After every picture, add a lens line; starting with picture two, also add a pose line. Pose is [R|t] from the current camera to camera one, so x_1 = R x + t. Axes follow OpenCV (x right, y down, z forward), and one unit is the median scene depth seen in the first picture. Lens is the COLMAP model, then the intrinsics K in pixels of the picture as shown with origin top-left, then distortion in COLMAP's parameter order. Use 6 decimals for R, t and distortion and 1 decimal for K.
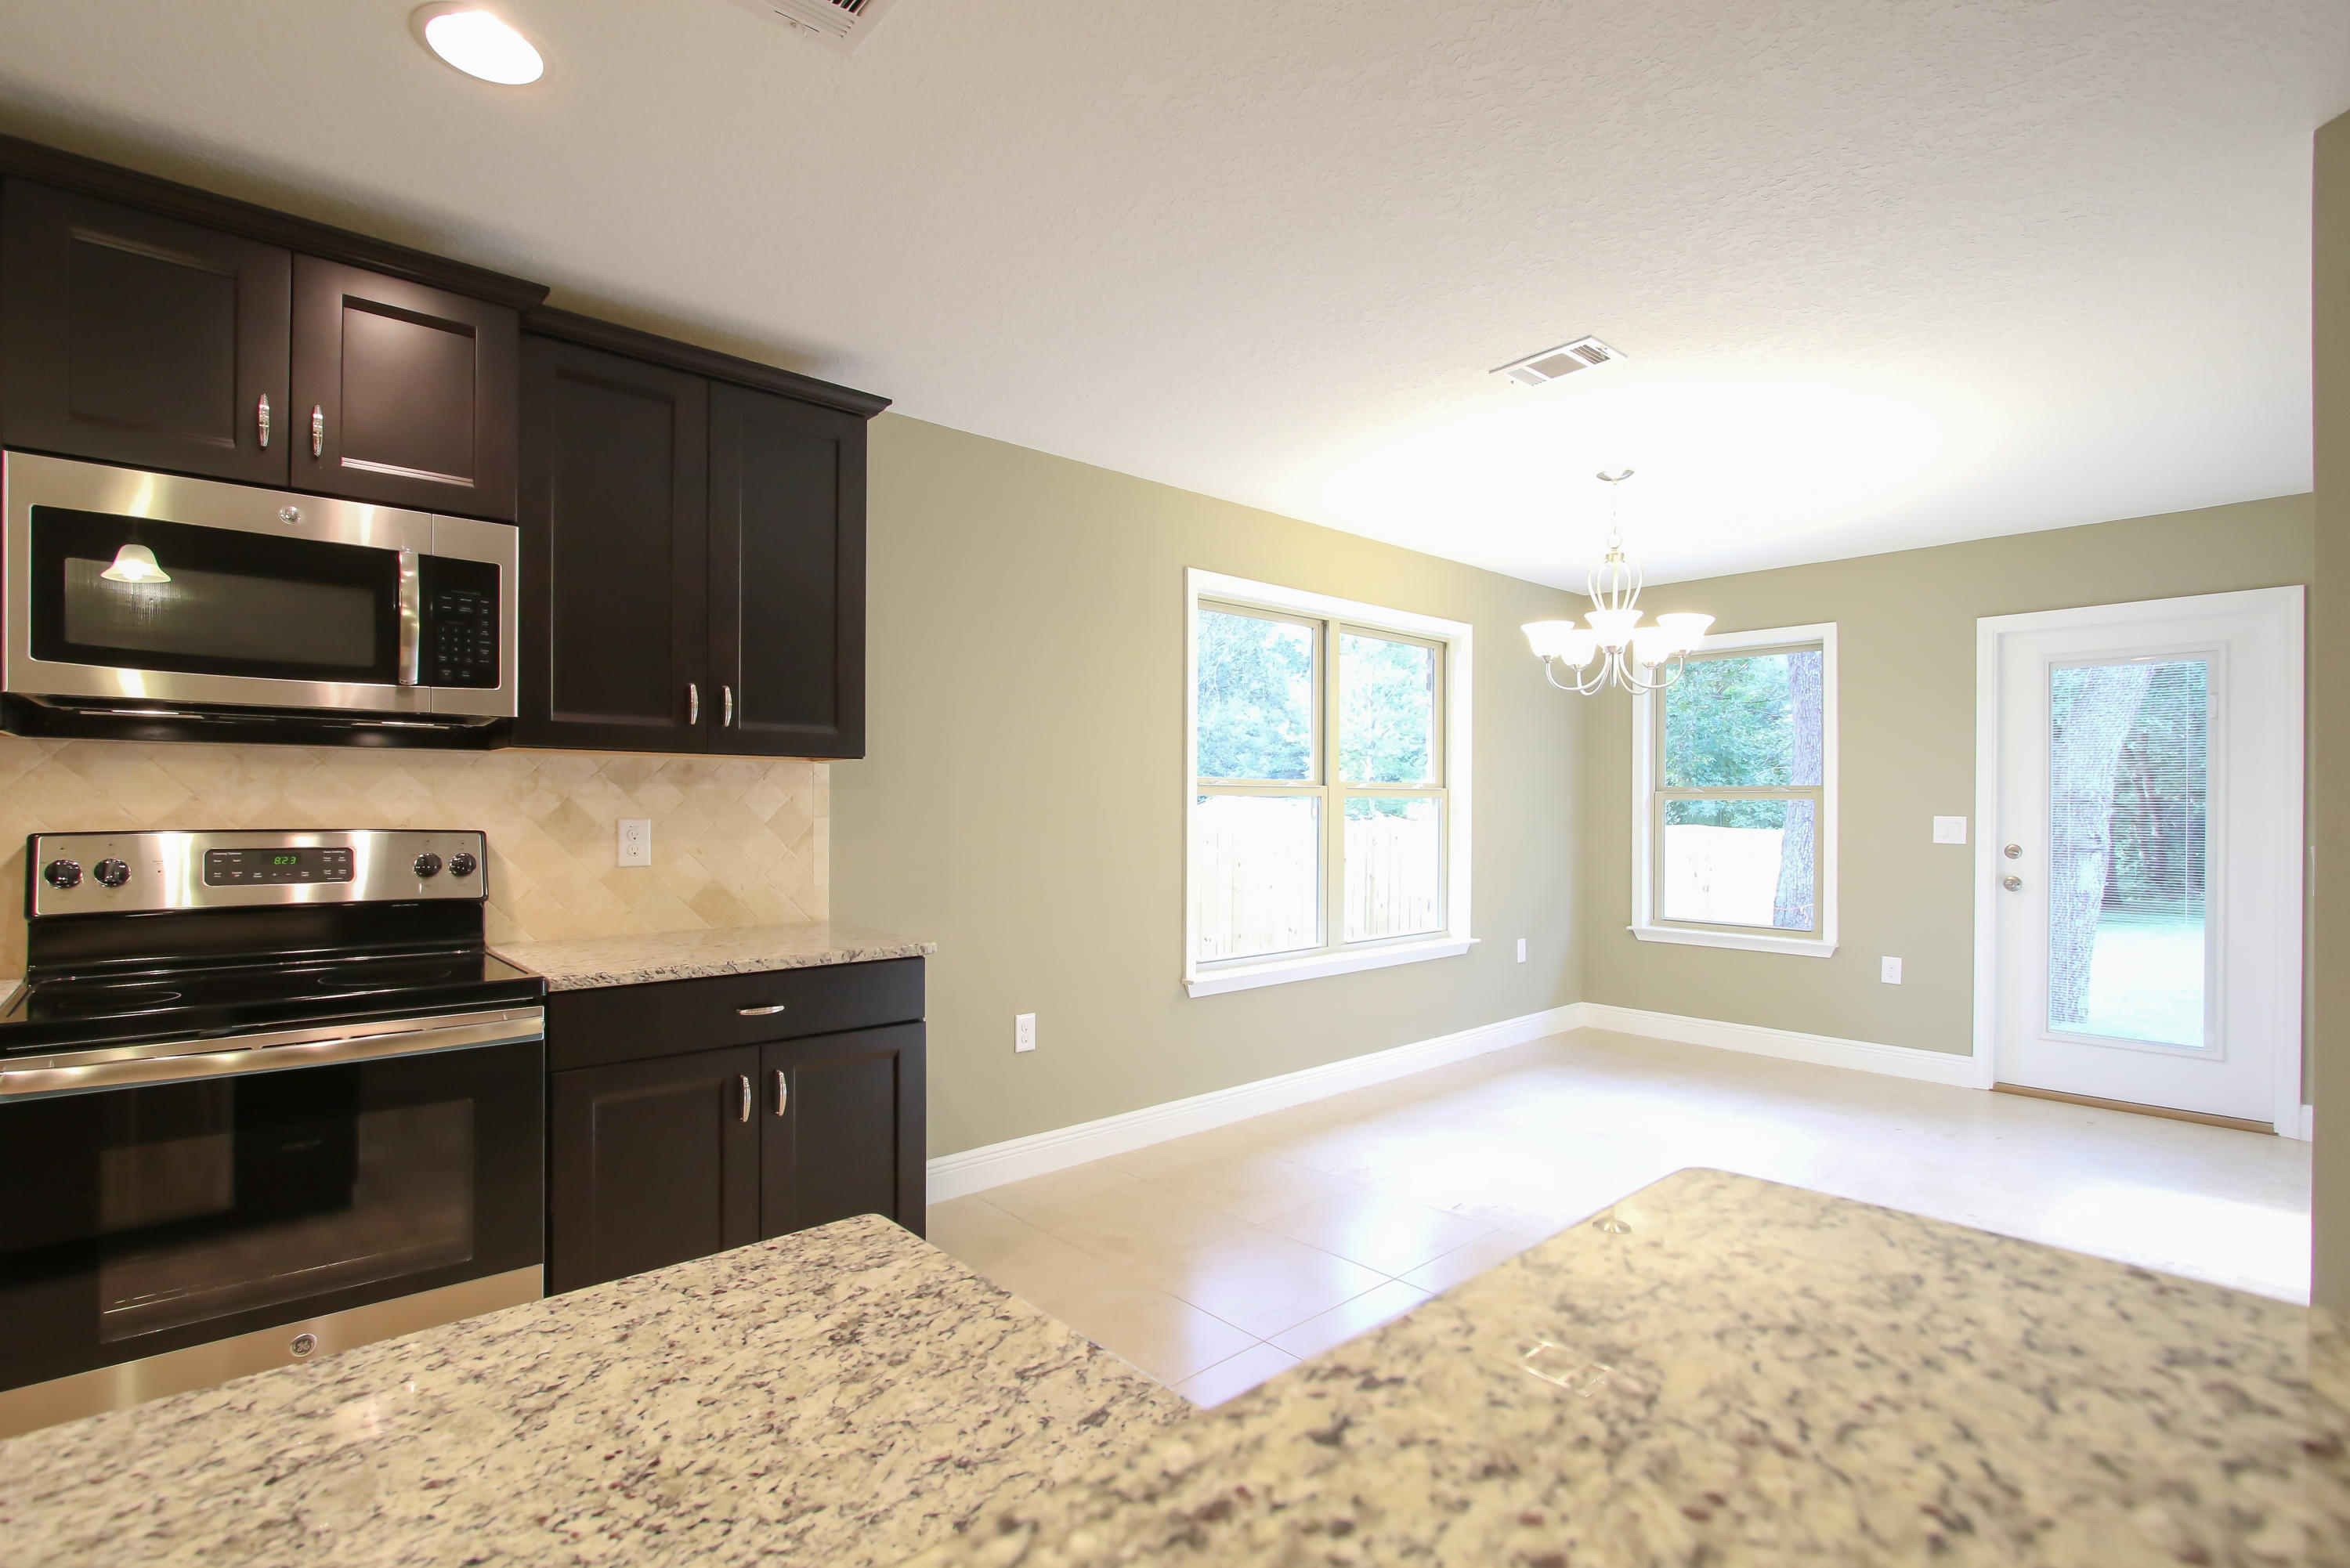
lens RADIAL K [[1085.2, 0, 1176.0], [0, 1085.2, 812.1], [0, 0, 1]] dist [-0.020745, 0.000443]
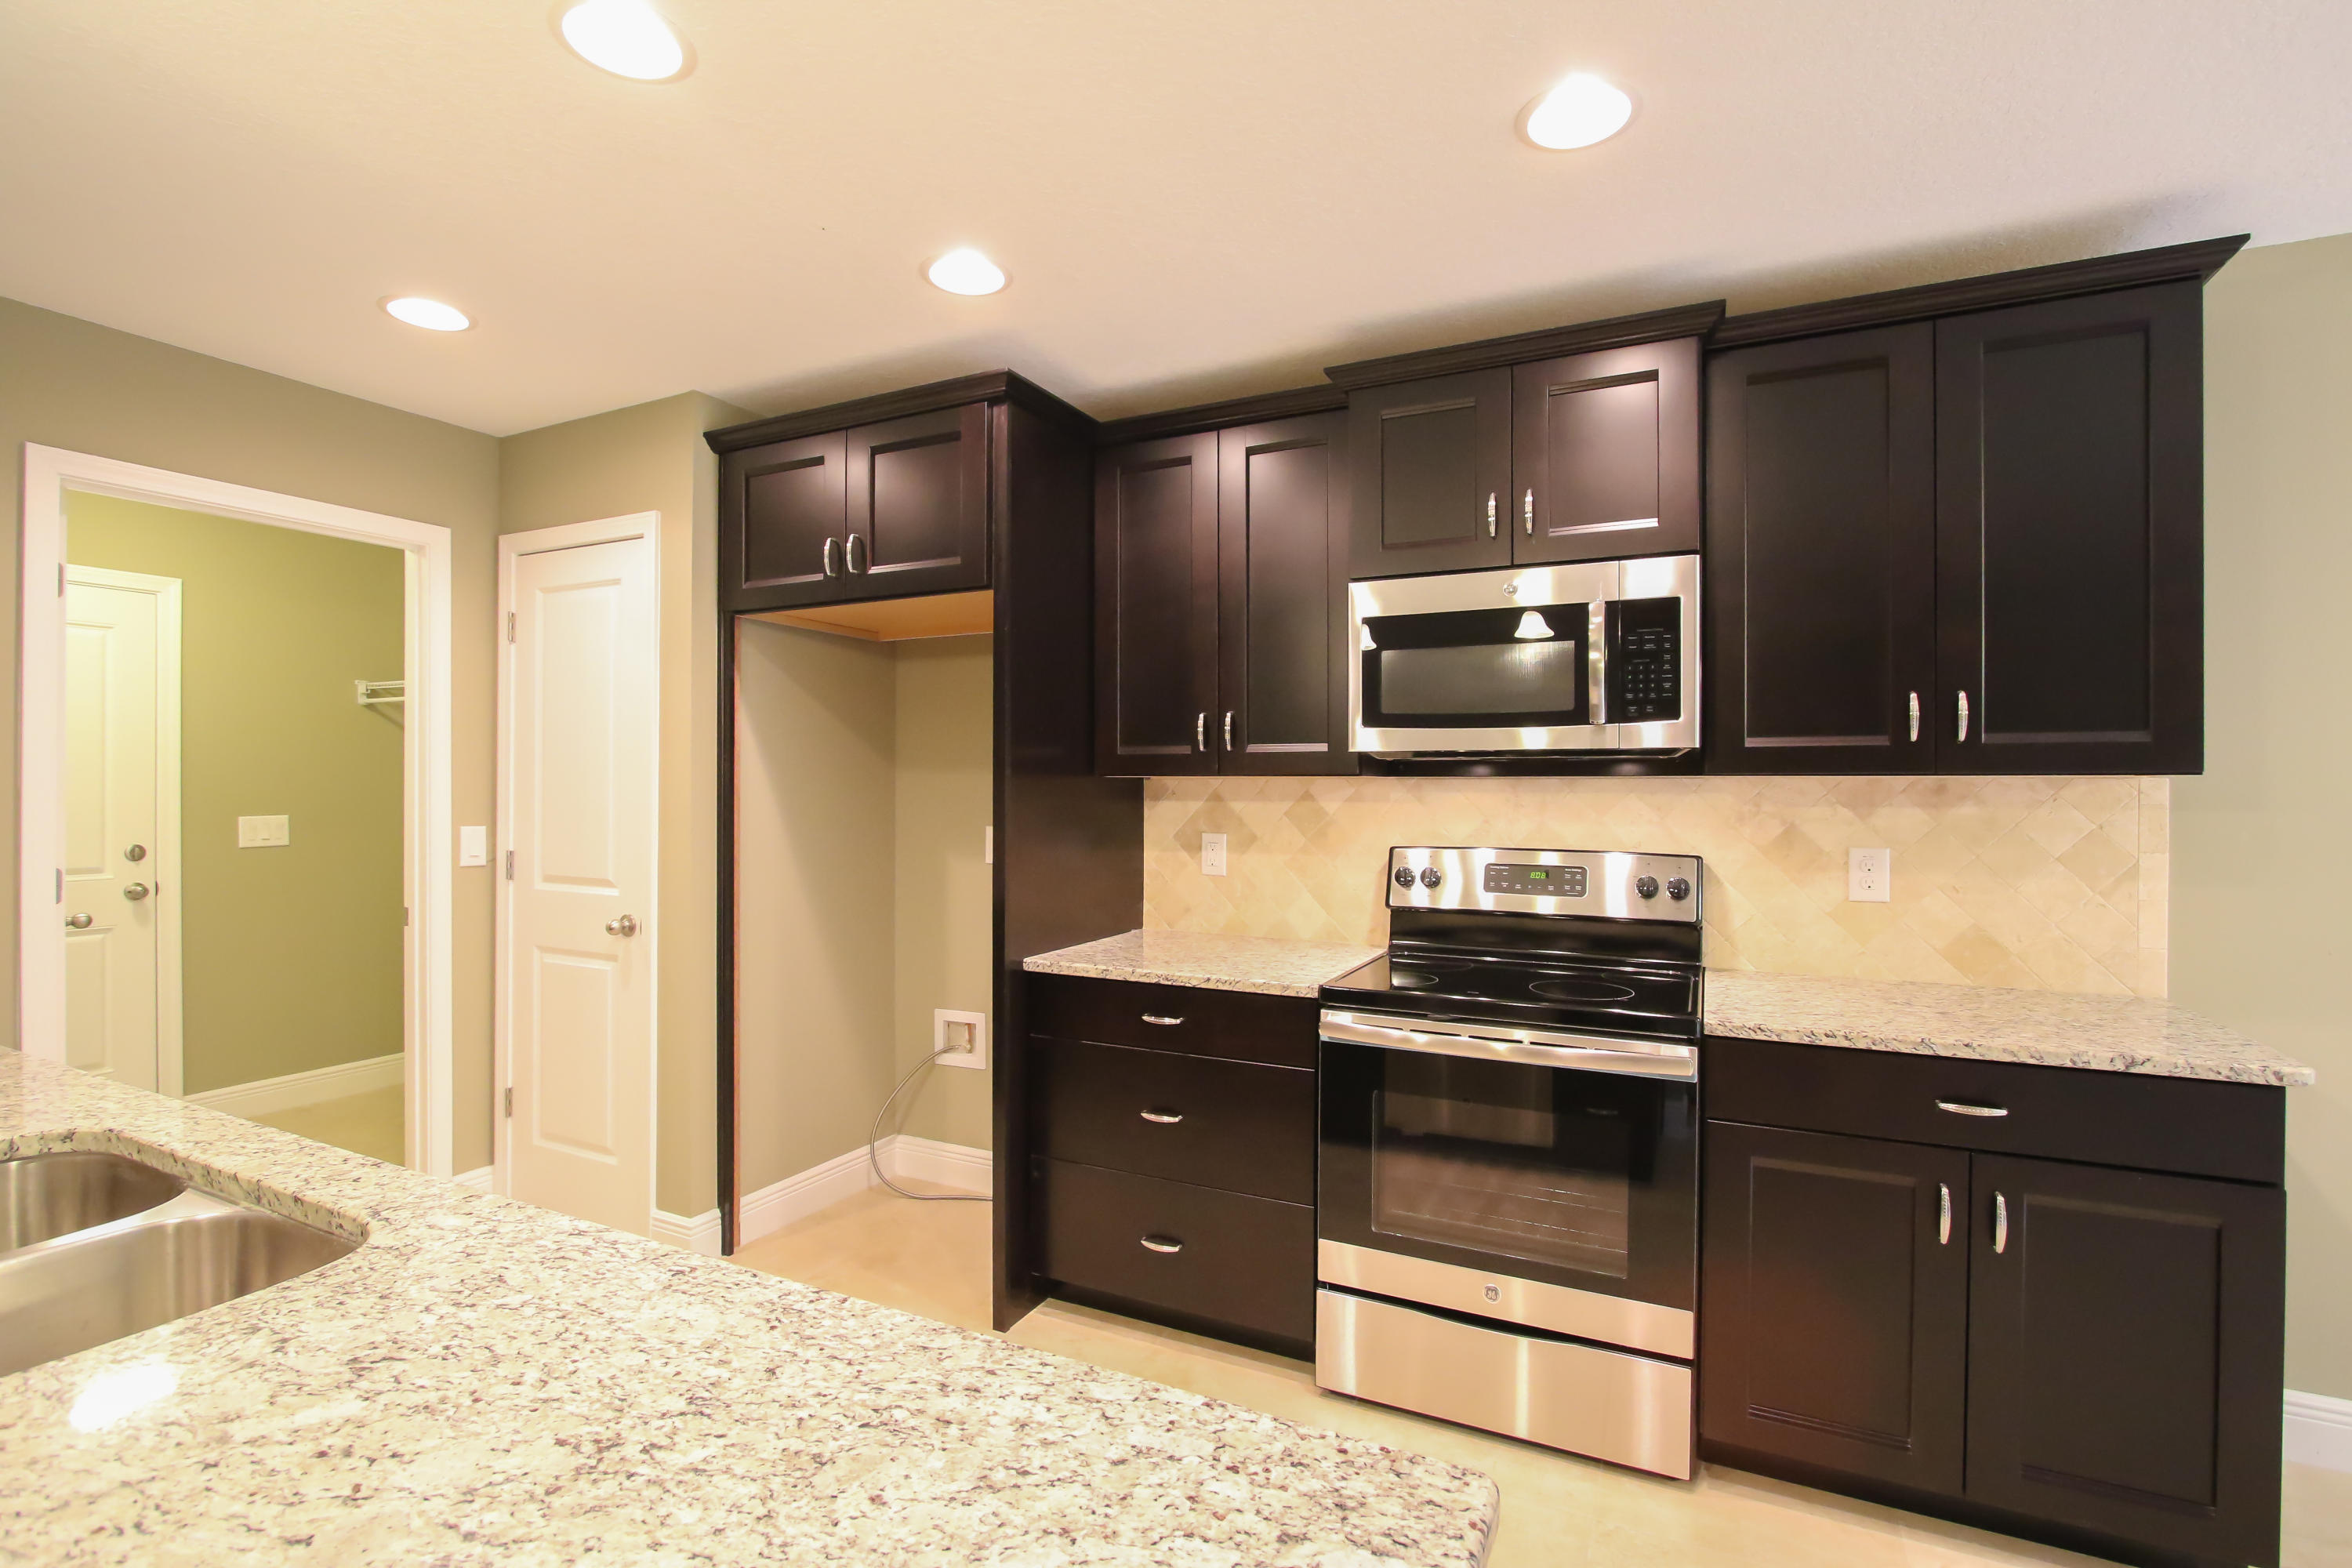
lens RADIAL K [[1078.8, 0, 1177.9], [0, 1078.8, 792.0], [0, 0, 1]] dist [-0.020512, 0.002220]
pose [[0.362566, 0.001130, -0.931957, 0.119801], [-0.006212, 0.999980, -0.001204, -0.038866], [0.931937, 0.006226, 0.362566, 0.178625]]
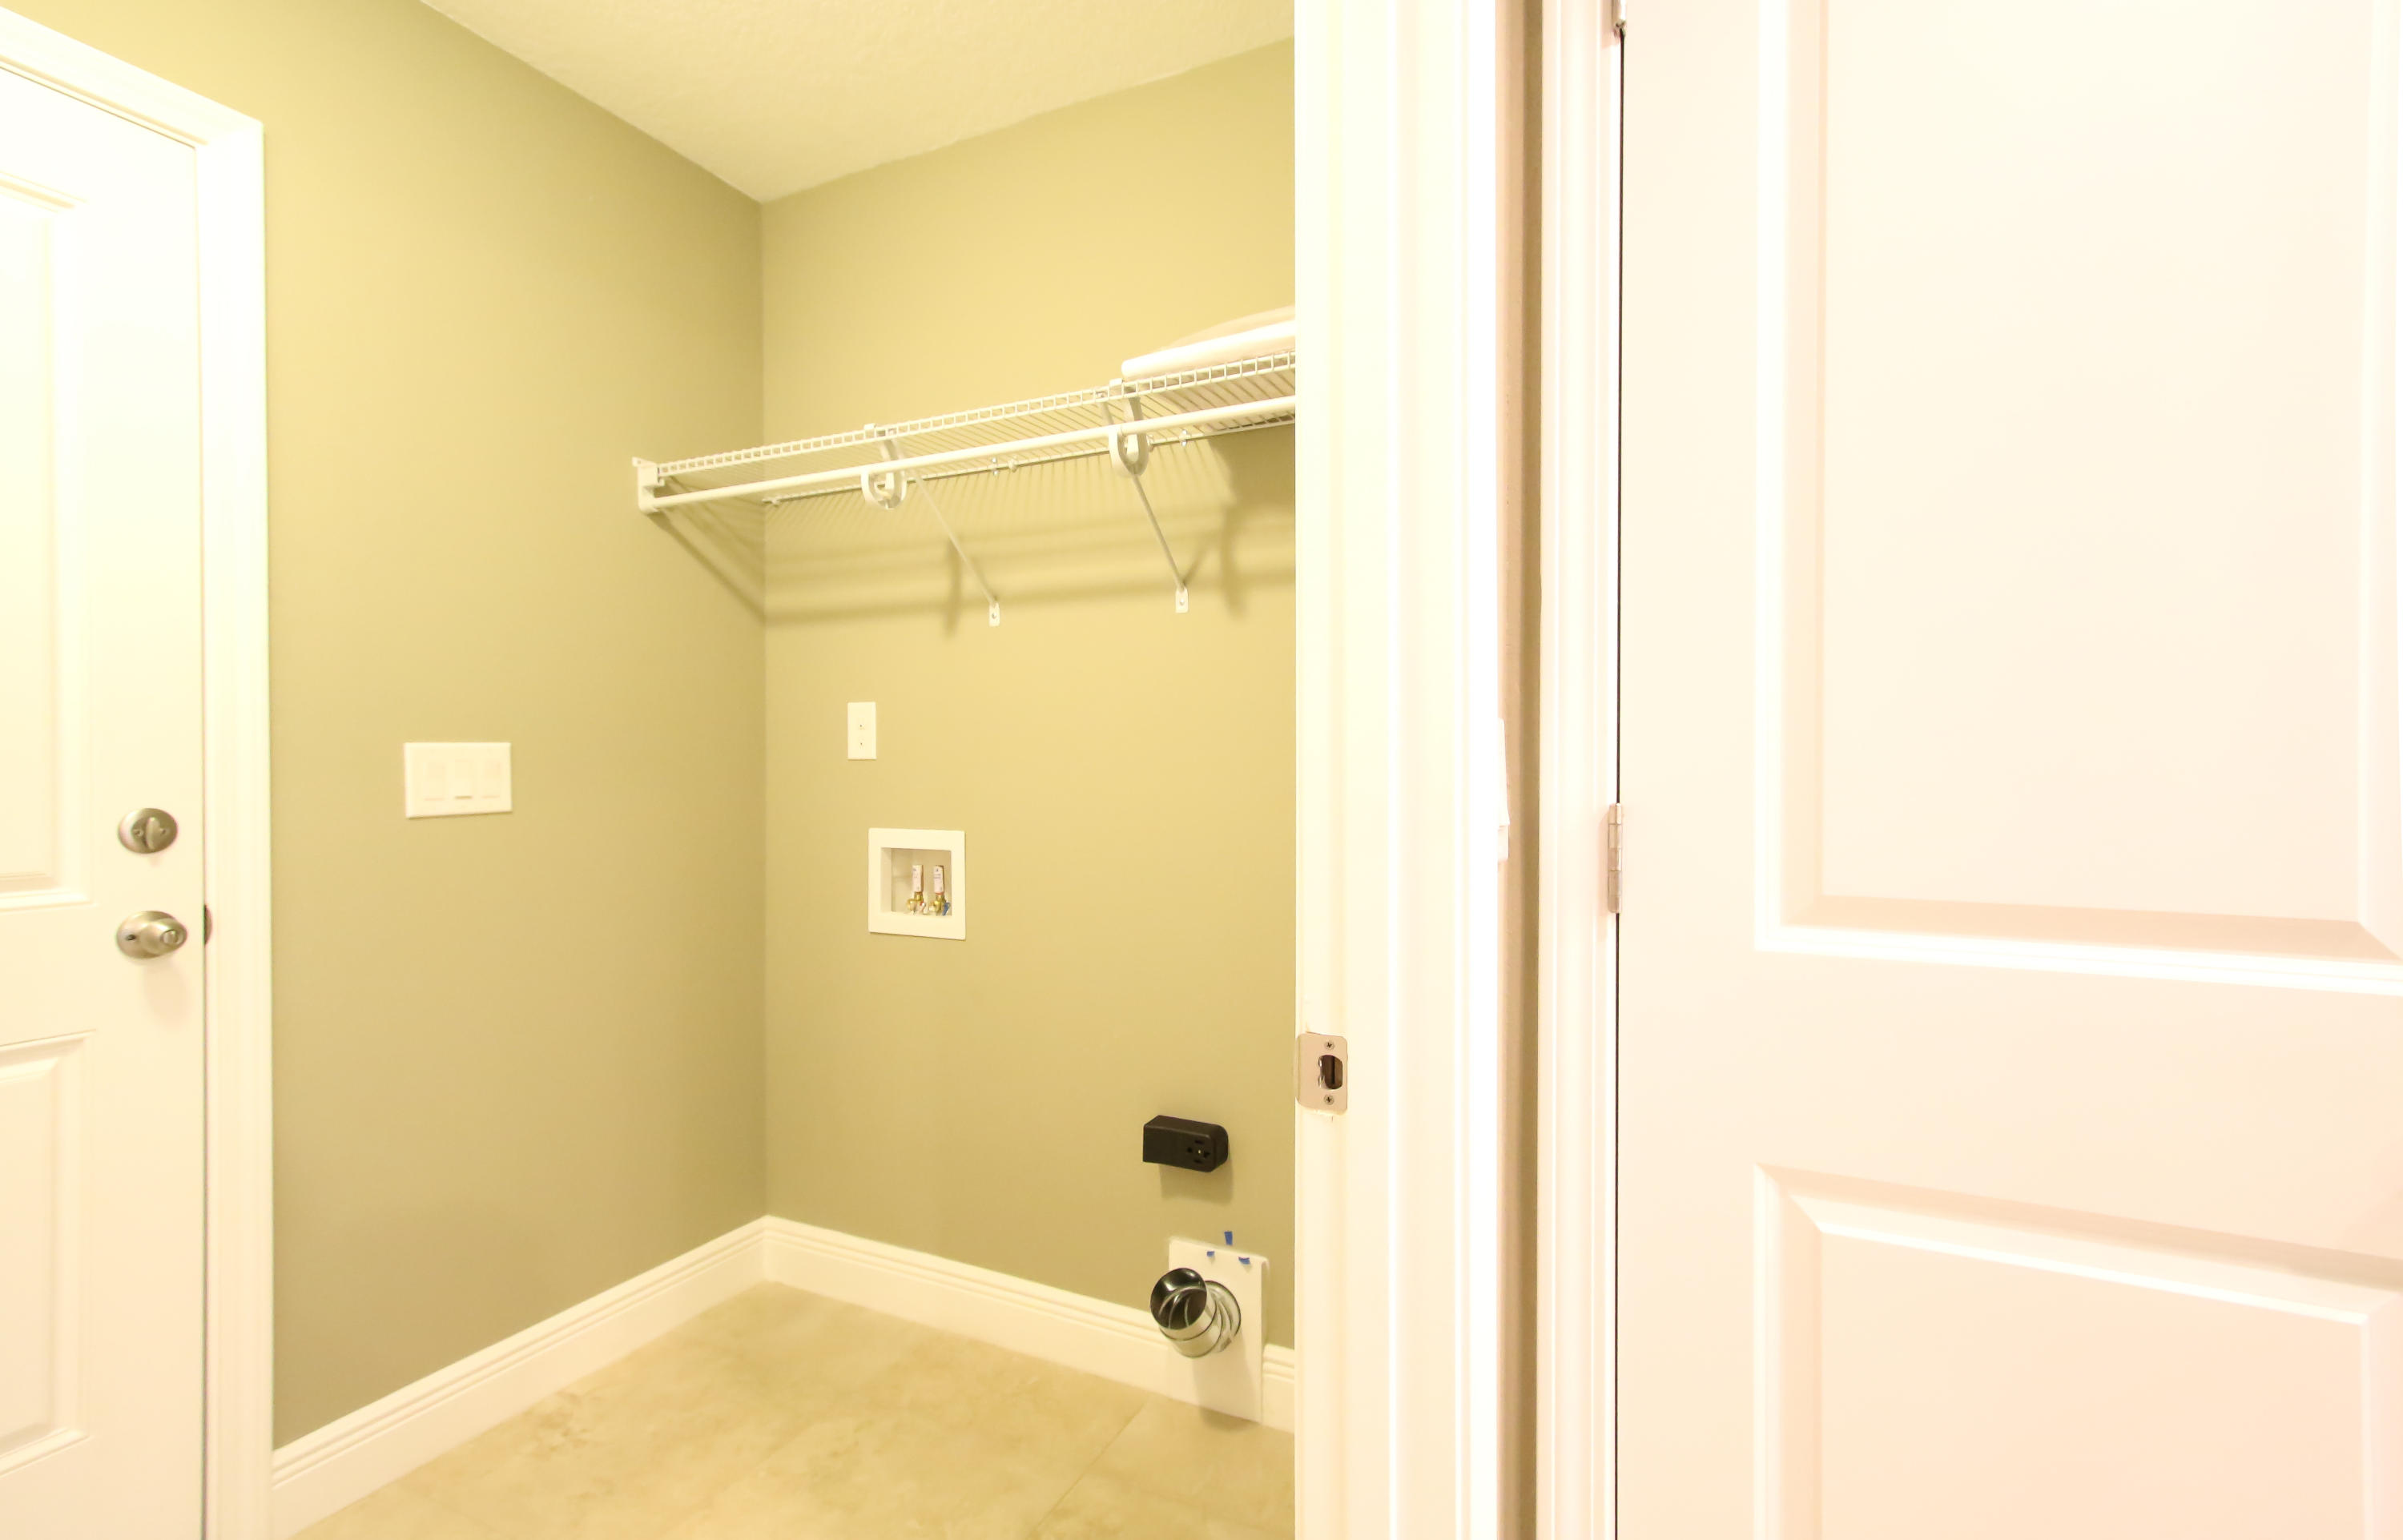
lens RADIAL K [[1060.9, 0, 1201.5], [0, 1060.9, 770.0], [0, 0, 1]] dist [0.001321, 0.000279]
pose [[0.377222, 0.001160, -0.926122, -1.165579], [0.000428, 0.999999, 0.001426, 0.026117], [0.926123, -0.000935, 0.377221, -0.384787]]
